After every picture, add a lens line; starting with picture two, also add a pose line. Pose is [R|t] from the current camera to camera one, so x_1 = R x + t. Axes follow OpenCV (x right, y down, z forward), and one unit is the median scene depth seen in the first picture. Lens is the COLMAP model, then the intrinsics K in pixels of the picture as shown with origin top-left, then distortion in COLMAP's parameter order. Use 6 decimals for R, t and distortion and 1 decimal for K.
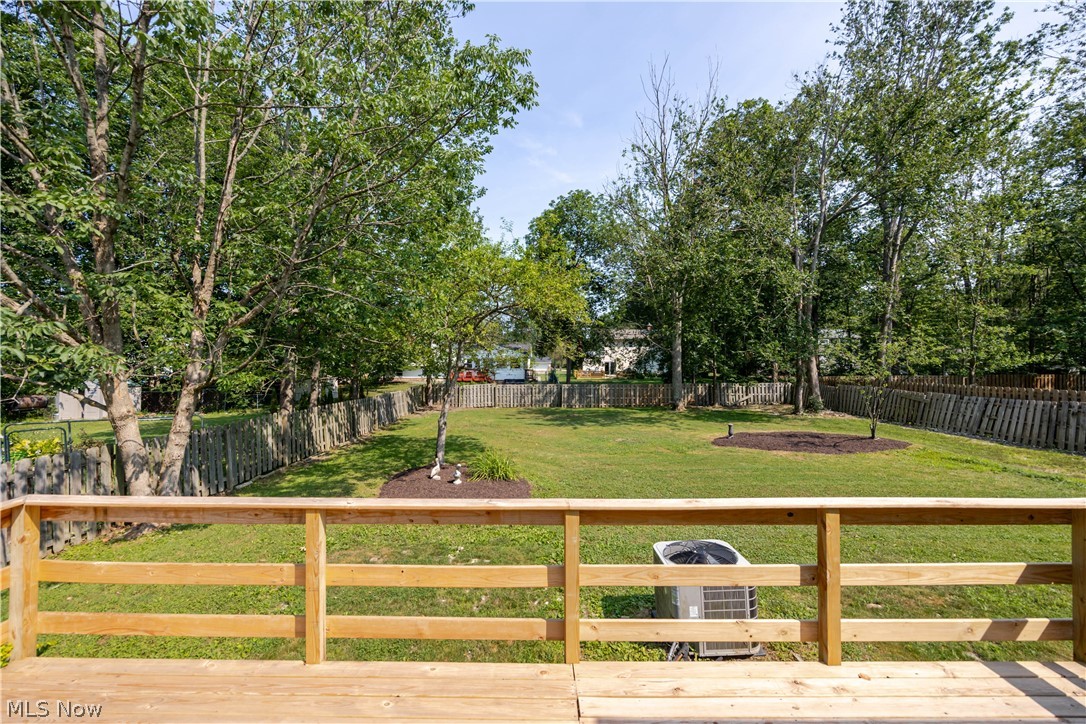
lens RADIAL K [[429.3, 0, 543.0], [0, 429.3, 362.0], [0, 0, 1]] dist [-0.002605, -0.000403]
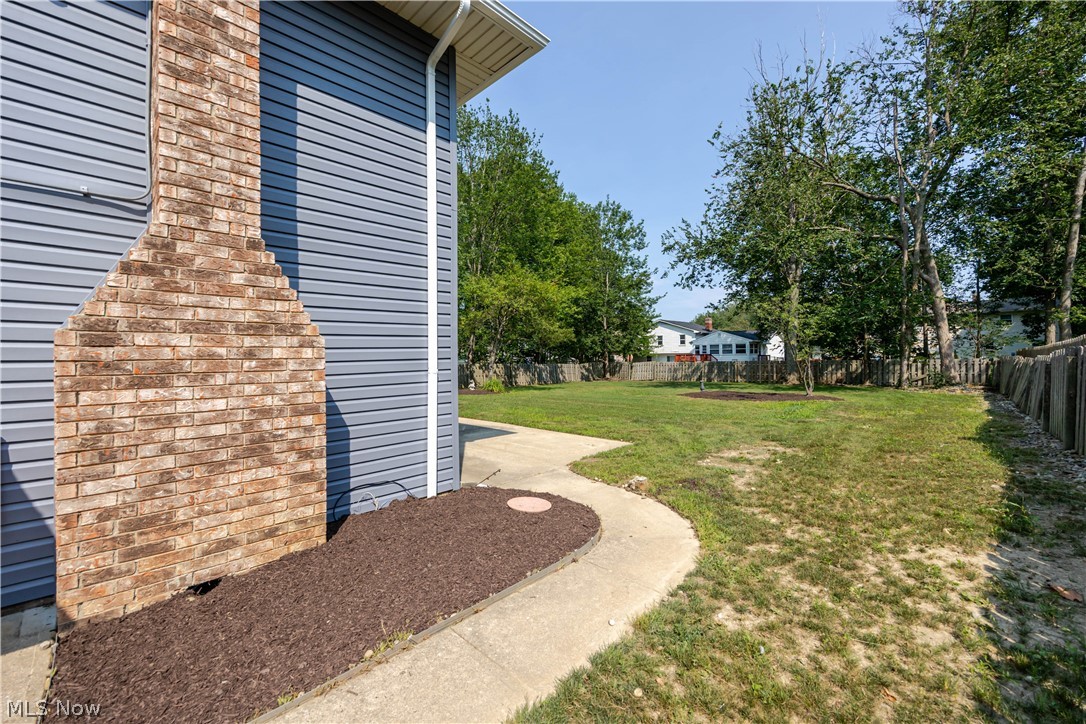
lens RADIAL K [[434.2, 0, 540.1], [0, 434.2, 355.5], [0, 0, 1]] dist [-0.003231, -0.000497]
pose [[0.710449, -0.015227, -0.703584, 0.624749], [0.007691, 0.999874, -0.013873, 0.058831], [0.703707, 0.004445, 0.710477, -0.116637]]
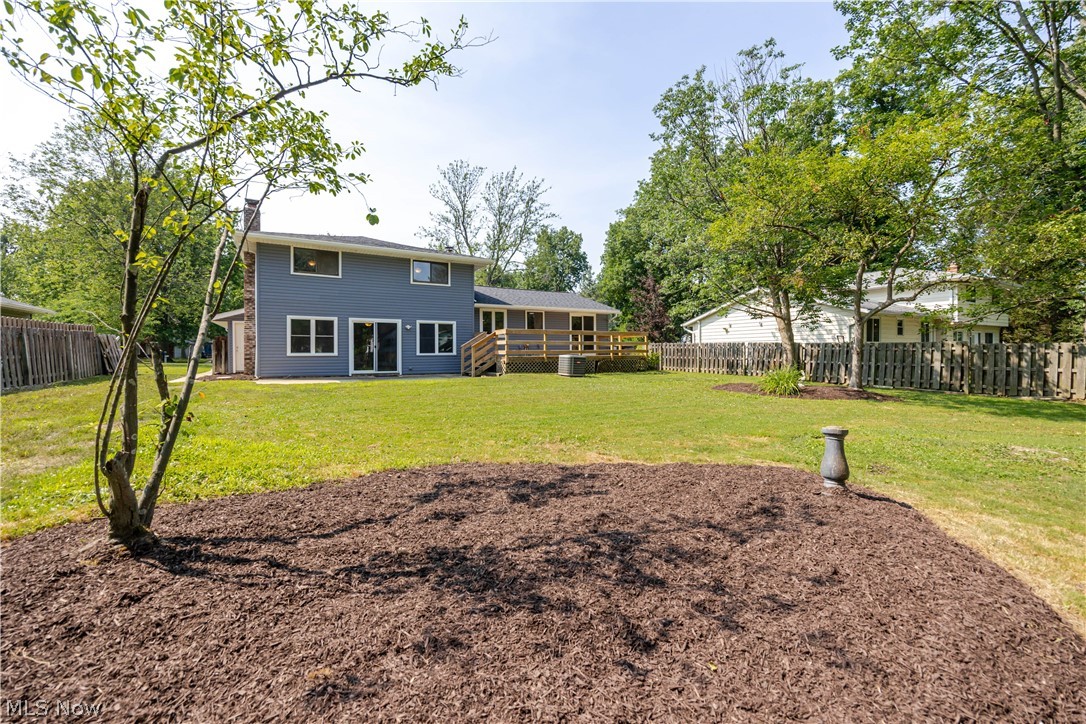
lens RADIAL K [[434.2, 0, 540.1], [0, 434.2, 355.5], [0, 0, 1]] dist [-0.003231, -0.000497]
pose [[-0.869866, 0.005533, -0.493257, 0.414580], [0.000109, 0.999939, 0.011024, 0.070277], [0.493288, 0.009536, -0.869814, 0.717073]]
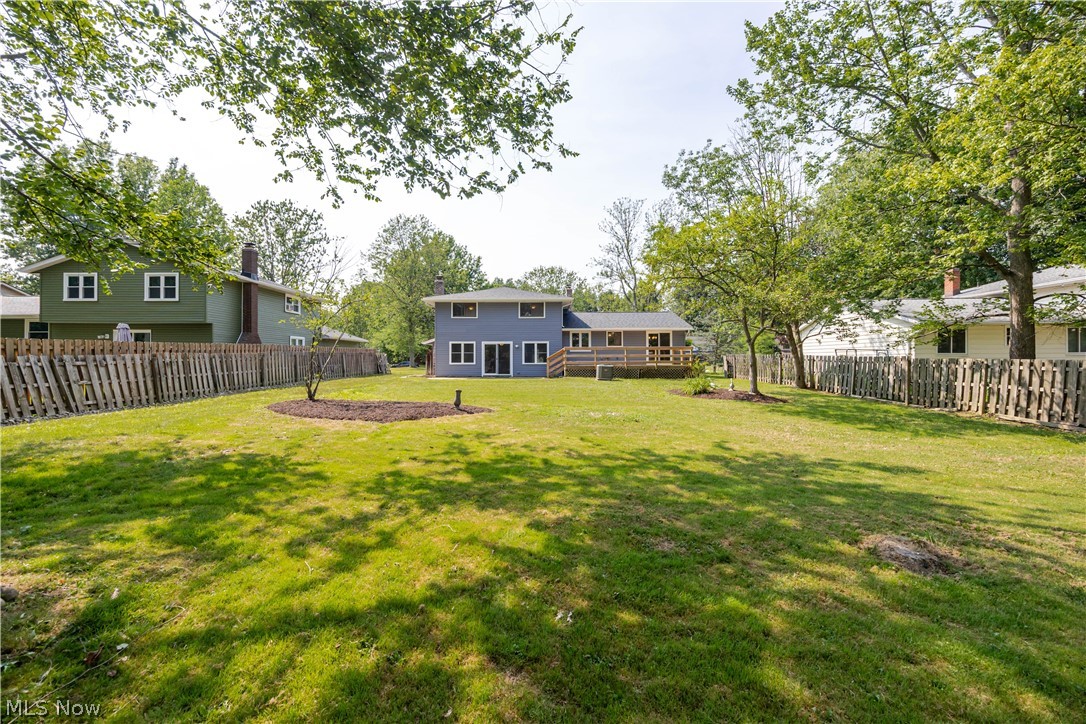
lens RADIAL K [[434.2, 0, 540.1], [0, 434.2, 355.5], [0, 0, 1]] dist [-0.003231, -0.000497]
pose [[-0.999840, -0.000498, 0.017869, 0.170632], [-0.000612, 0.999979, -0.006394, 0.061875], [-0.017866, -0.006403, -0.999820, 1.095721]]
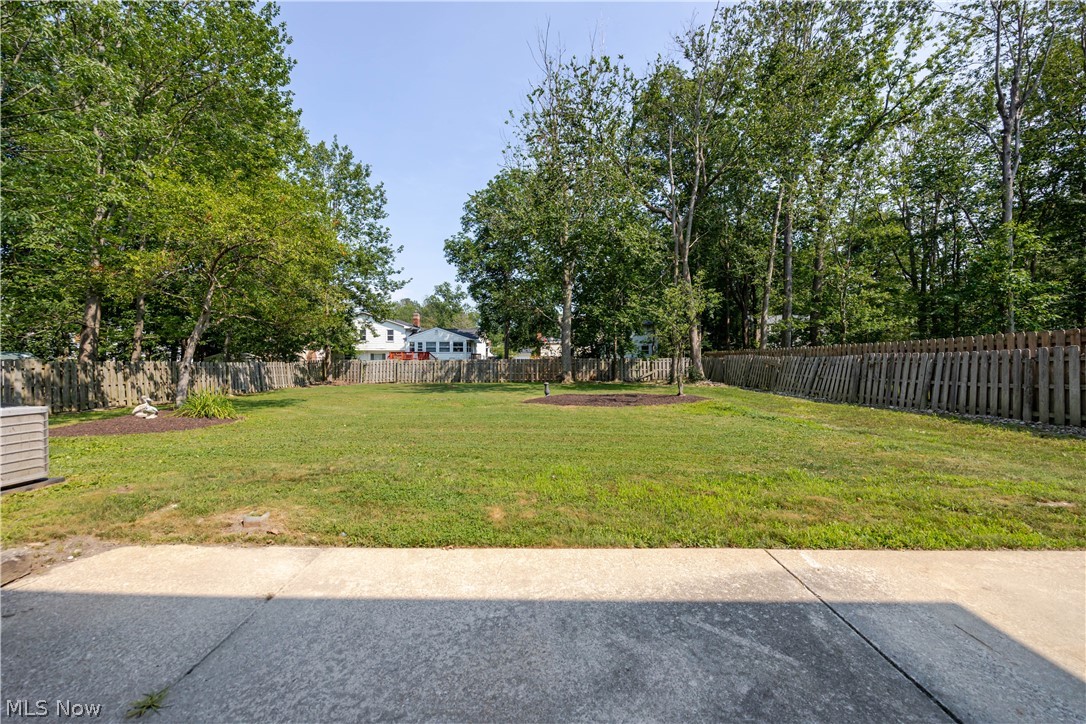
lens RADIAL K [[434.2, 0, 540.1], [0, 434.2, 355.5], [0, 0, 1]] dist [-0.003231, -0.000497]
pose [[0.999765, 0.001354, -0.021623, 0.284804], [-0.001496, 0.999978, -0.006539, 0.057272], [0.021614, 0.006570, 0.999745, 0.014491]]
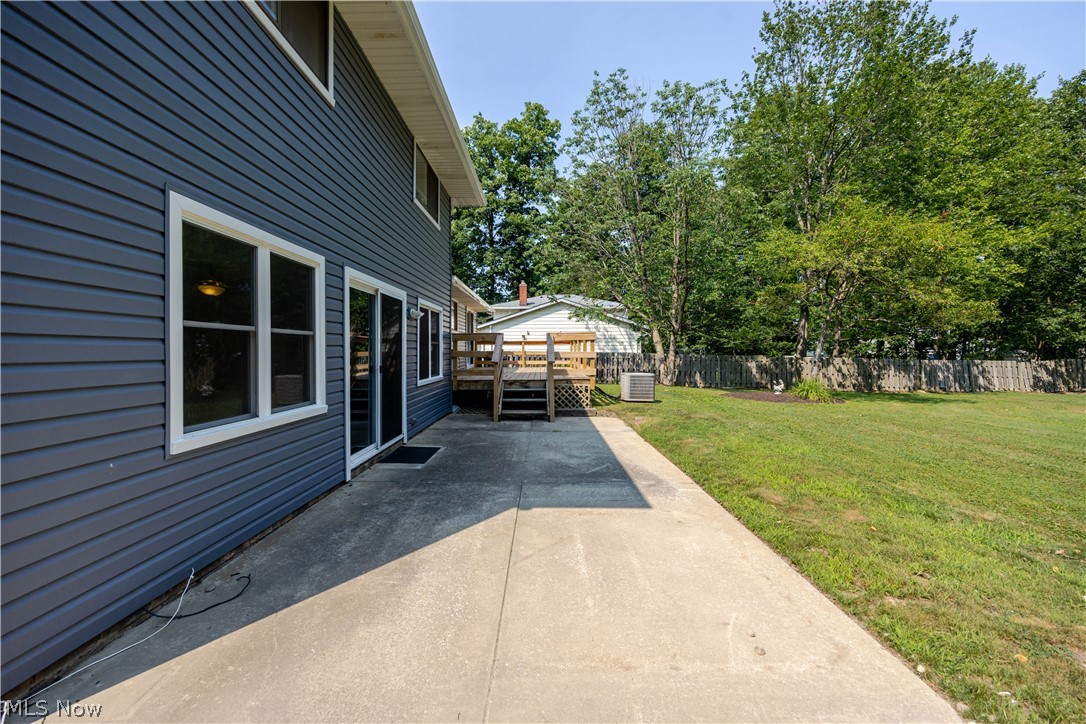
lens RADIAL K [[424.4, 0, 537.0], [0, 424.4, 356.2], [0, 0, 1]] dist [-0.000373, -0.000211]
pose [[-0.006568, 0.011360, -0.999914, 0.517452], [-0.006704, 0.999912, 0.011404, 0.054060], [0.999956, 0.006779, -0.006491, 0.067863]]
